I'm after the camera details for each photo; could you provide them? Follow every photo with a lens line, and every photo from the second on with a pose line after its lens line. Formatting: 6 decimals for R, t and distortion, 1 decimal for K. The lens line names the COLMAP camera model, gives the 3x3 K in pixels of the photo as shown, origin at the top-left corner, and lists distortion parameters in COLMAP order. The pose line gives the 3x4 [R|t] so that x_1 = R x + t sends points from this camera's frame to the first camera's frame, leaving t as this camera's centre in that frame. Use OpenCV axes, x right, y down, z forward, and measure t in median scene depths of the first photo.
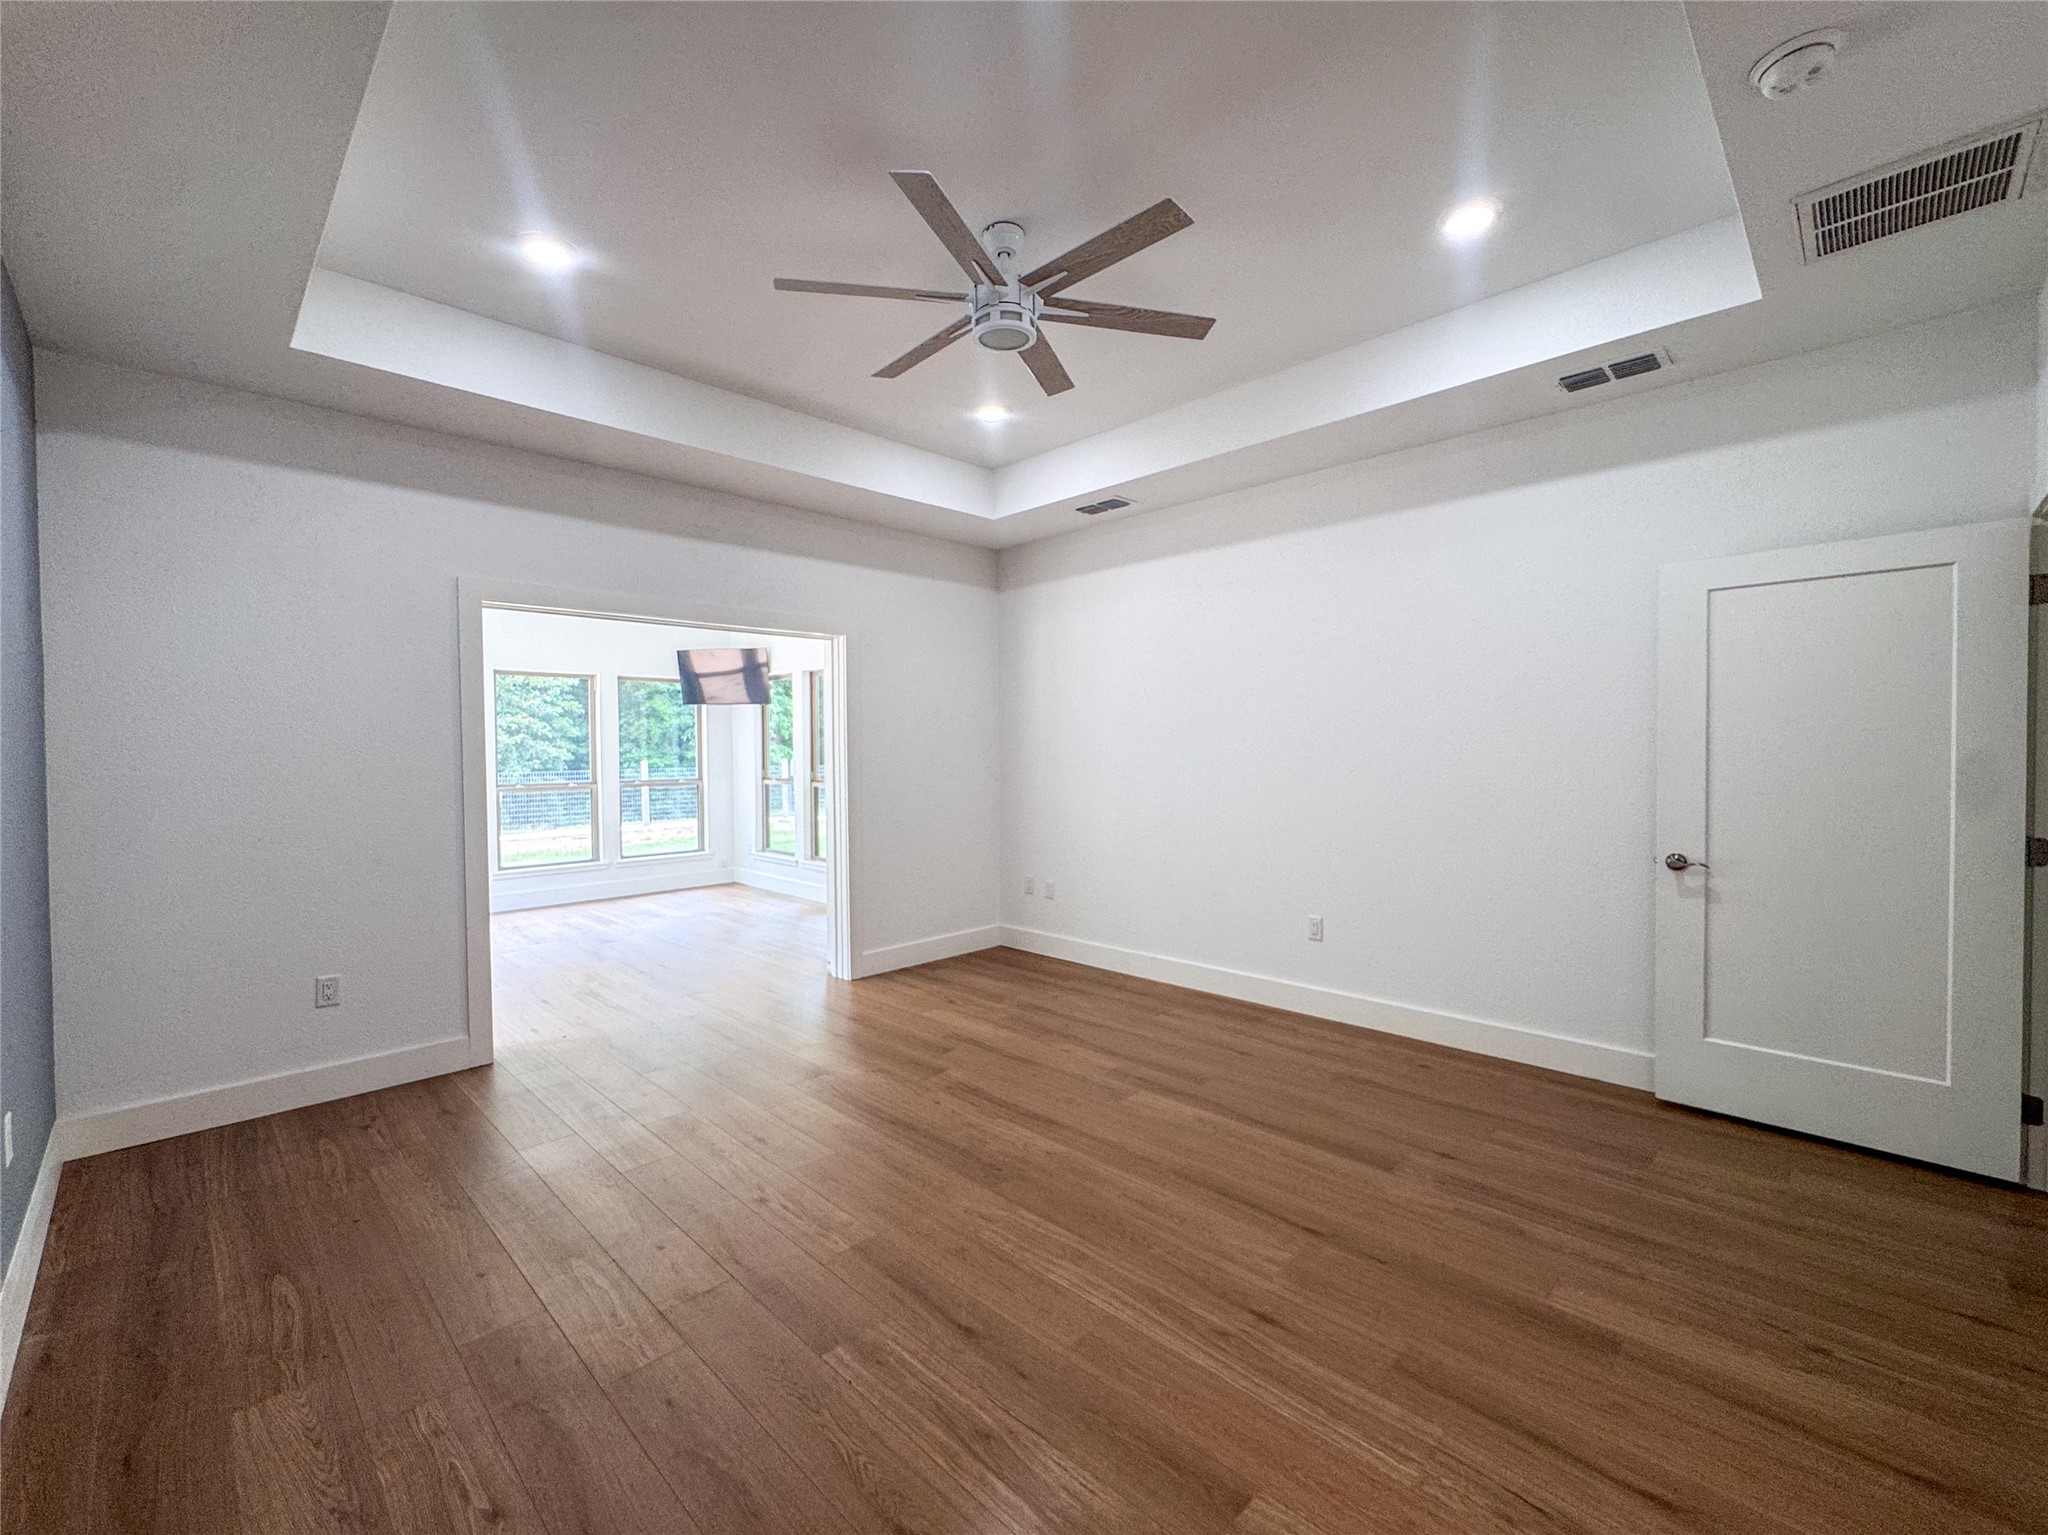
lens RADIAL K [[823.1, 0, 1024.0], [0, 823.1, 767.5], [0, 0, 1]] dist [0.000276, -0.000270]
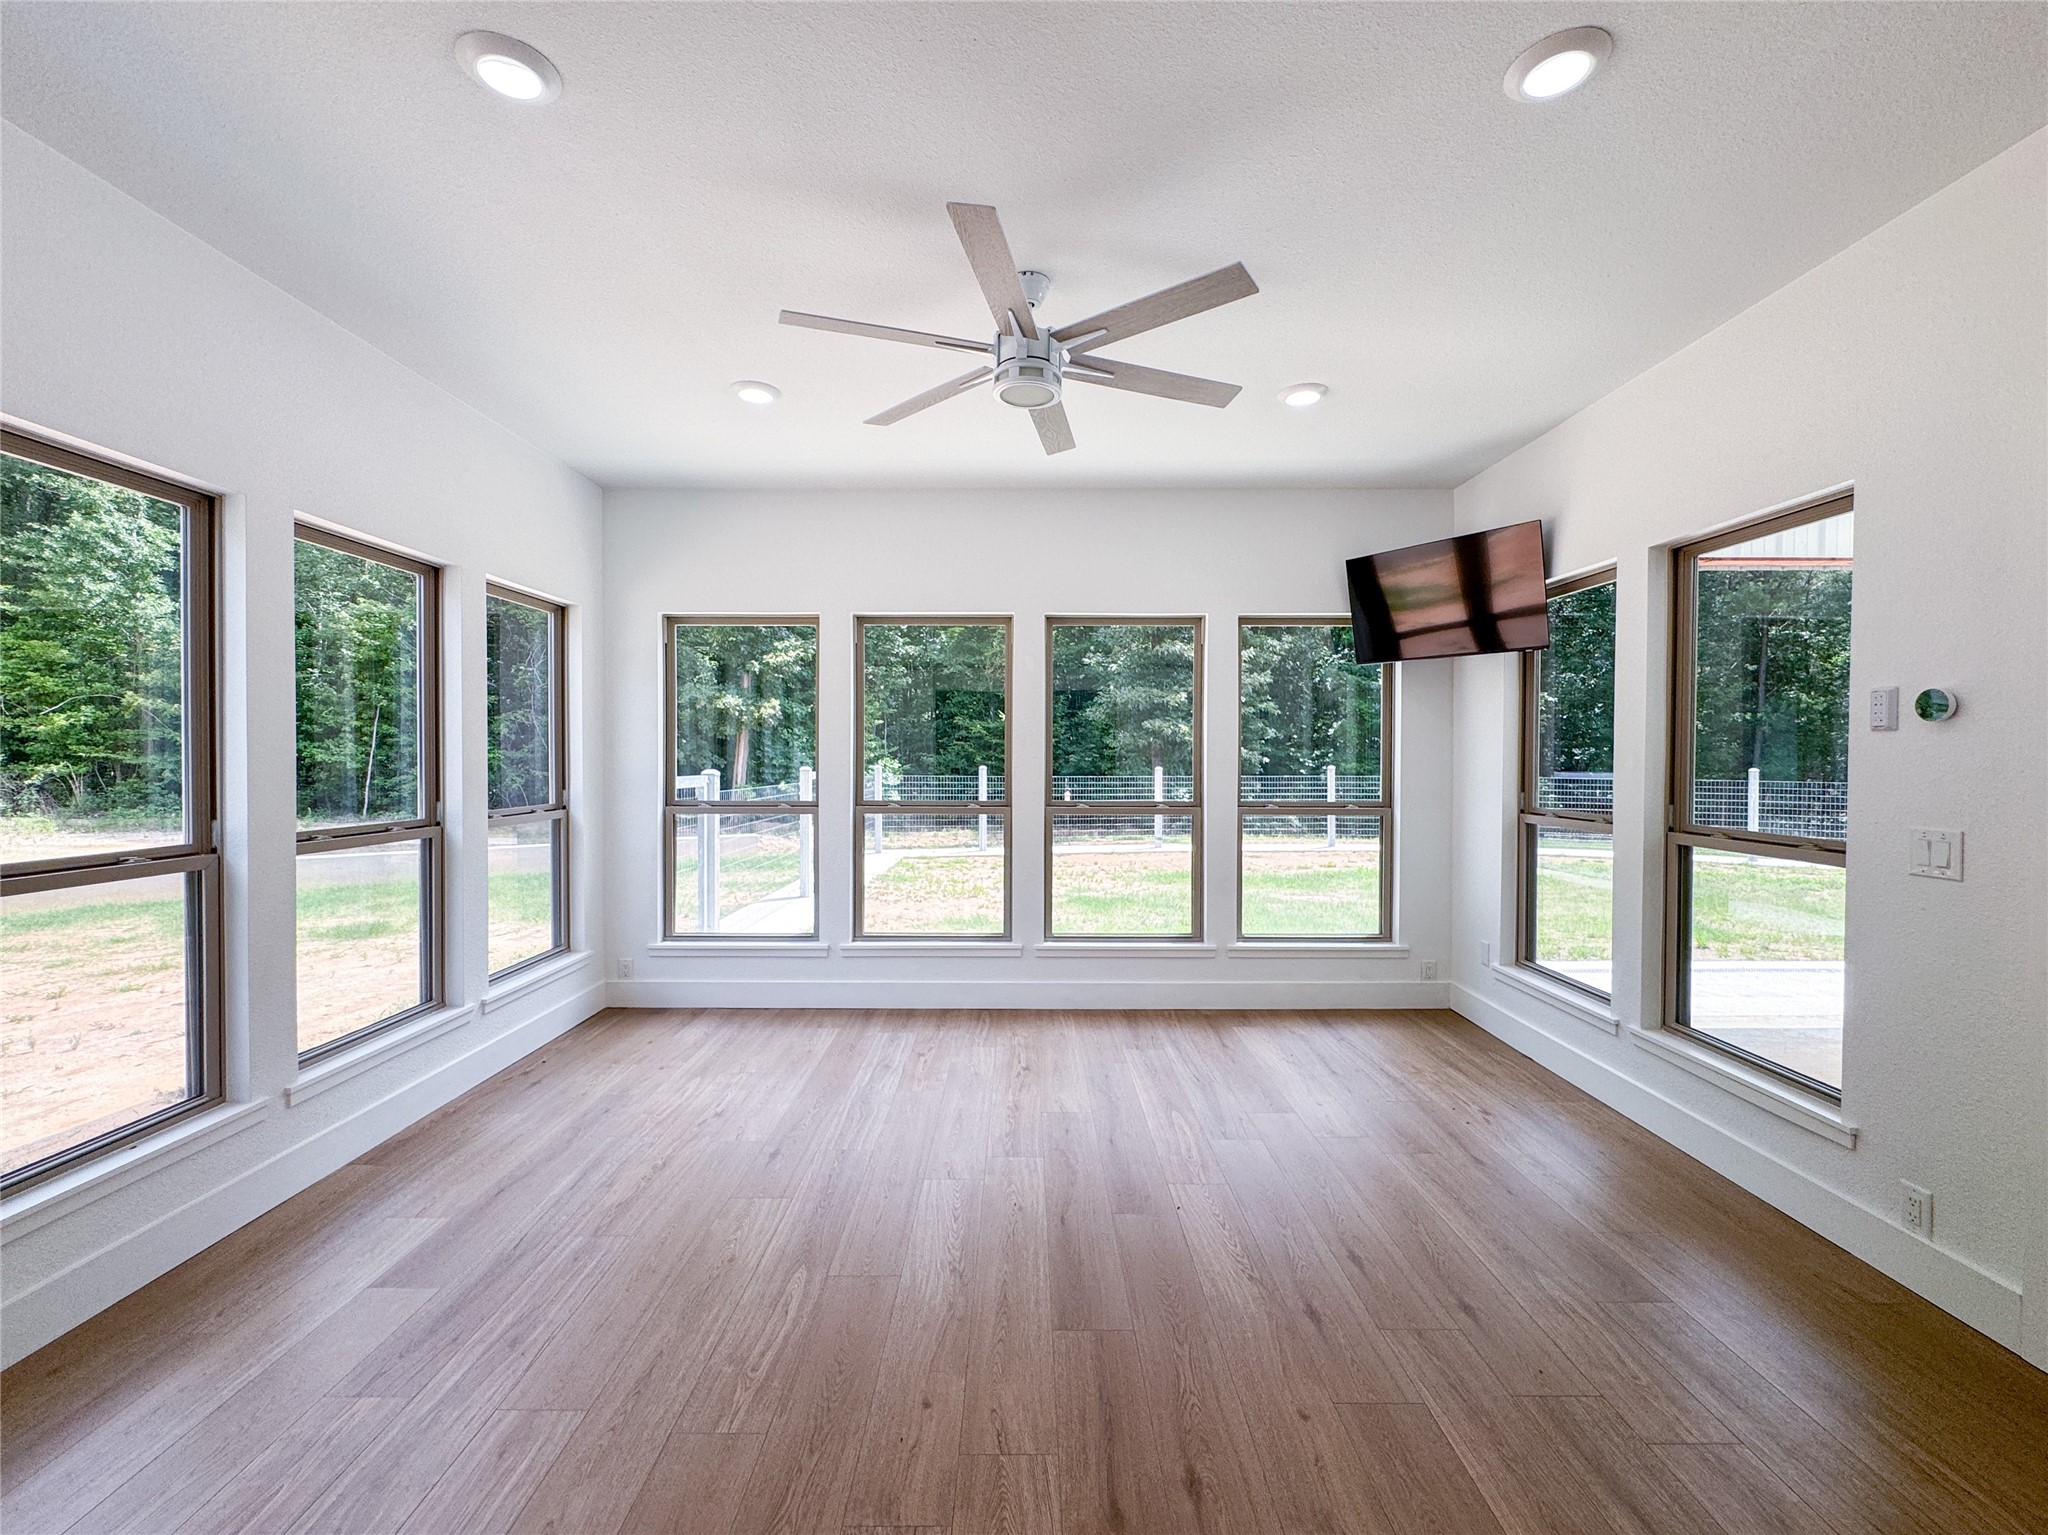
lens RADIAL K [[823.1, 0, 1024.0], [0, 823.1, 767.5], [0, 0, 1]] dist [0.000276, -0.000270]
pose [[0.691216, 0.019851, -0.722376, -0.175837], [-0.022679, 0.999726, 0.005772, -0.006647], [0.722293, 0.012394, 0.691477, 0.473961]]
